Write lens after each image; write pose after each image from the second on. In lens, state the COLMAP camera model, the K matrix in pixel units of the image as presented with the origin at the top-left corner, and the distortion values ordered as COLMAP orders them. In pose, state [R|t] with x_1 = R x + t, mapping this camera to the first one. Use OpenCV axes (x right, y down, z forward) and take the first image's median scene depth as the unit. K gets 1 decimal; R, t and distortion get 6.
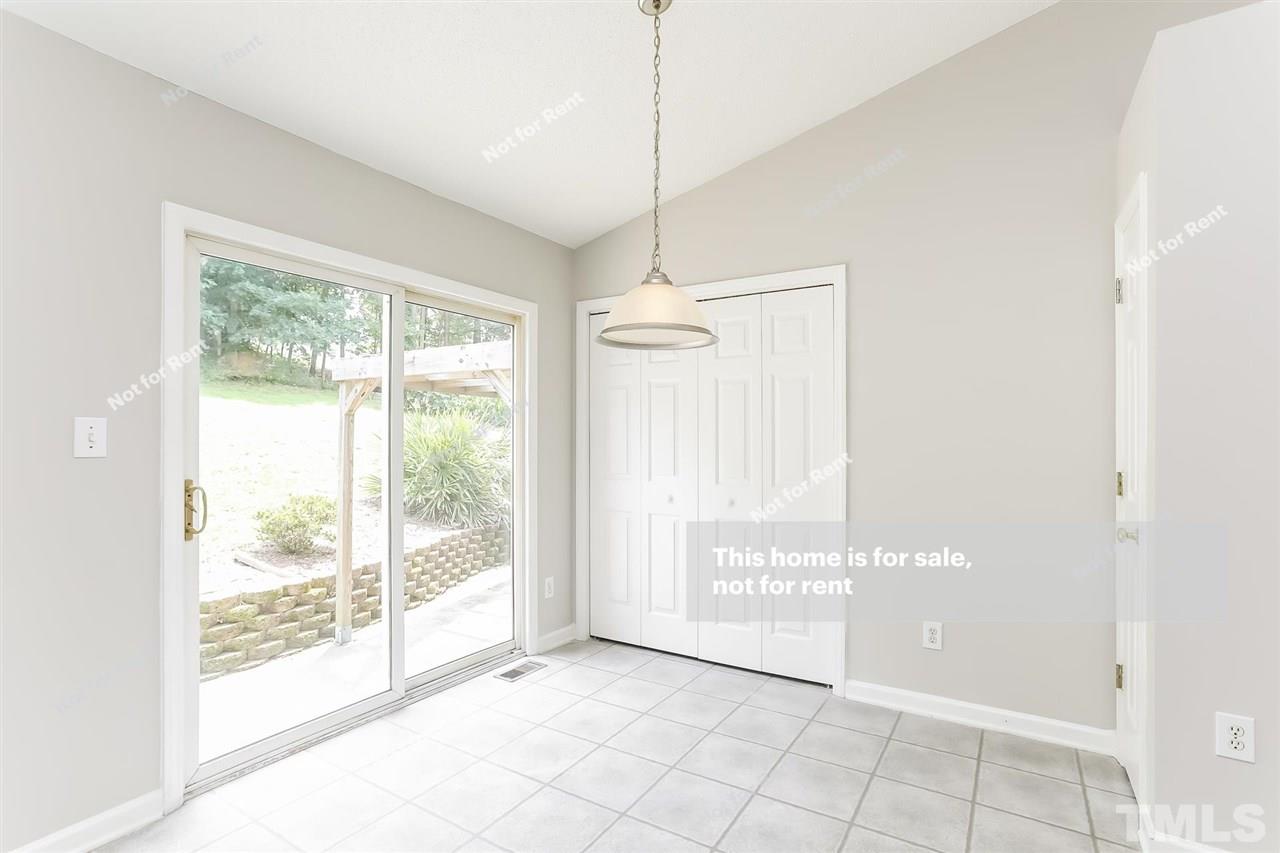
lens RADIAL K [[627.7, 0, 637.7], [0, 627.7, 440.0], [0, 0, 1]] dist [-0.047563, 0.039733]
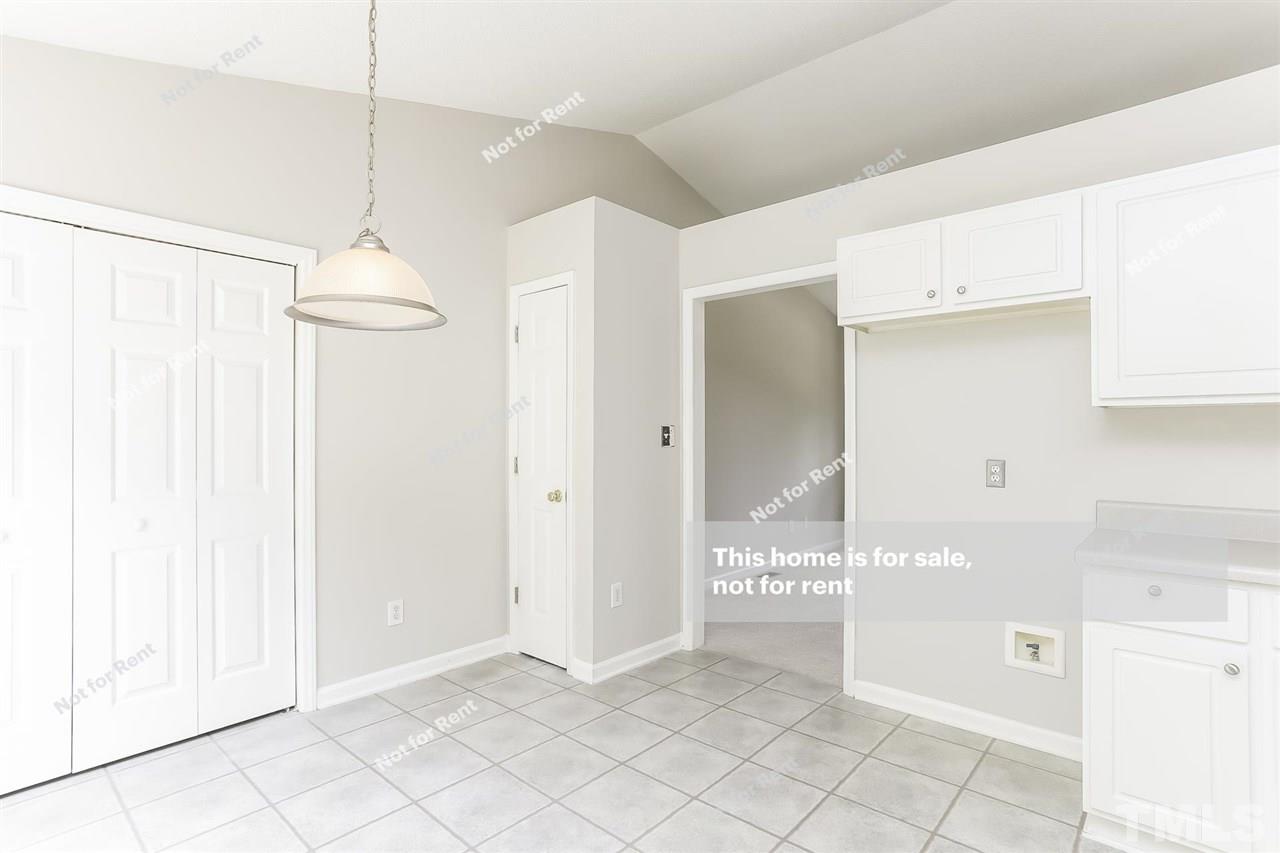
lens RADIAL K [[636.2, 0, 642.1], [0, 636.2, 433.4], [0, 0, 1]] dist [-0.079463, 0.043337]
pose [[0.155701, -0.002433, 0.987801, -0.559619], [0.002627, 0.999994, 0.002049, -0.005736], [-0.987801, 0.002276, 0.155707, 0.394205]]
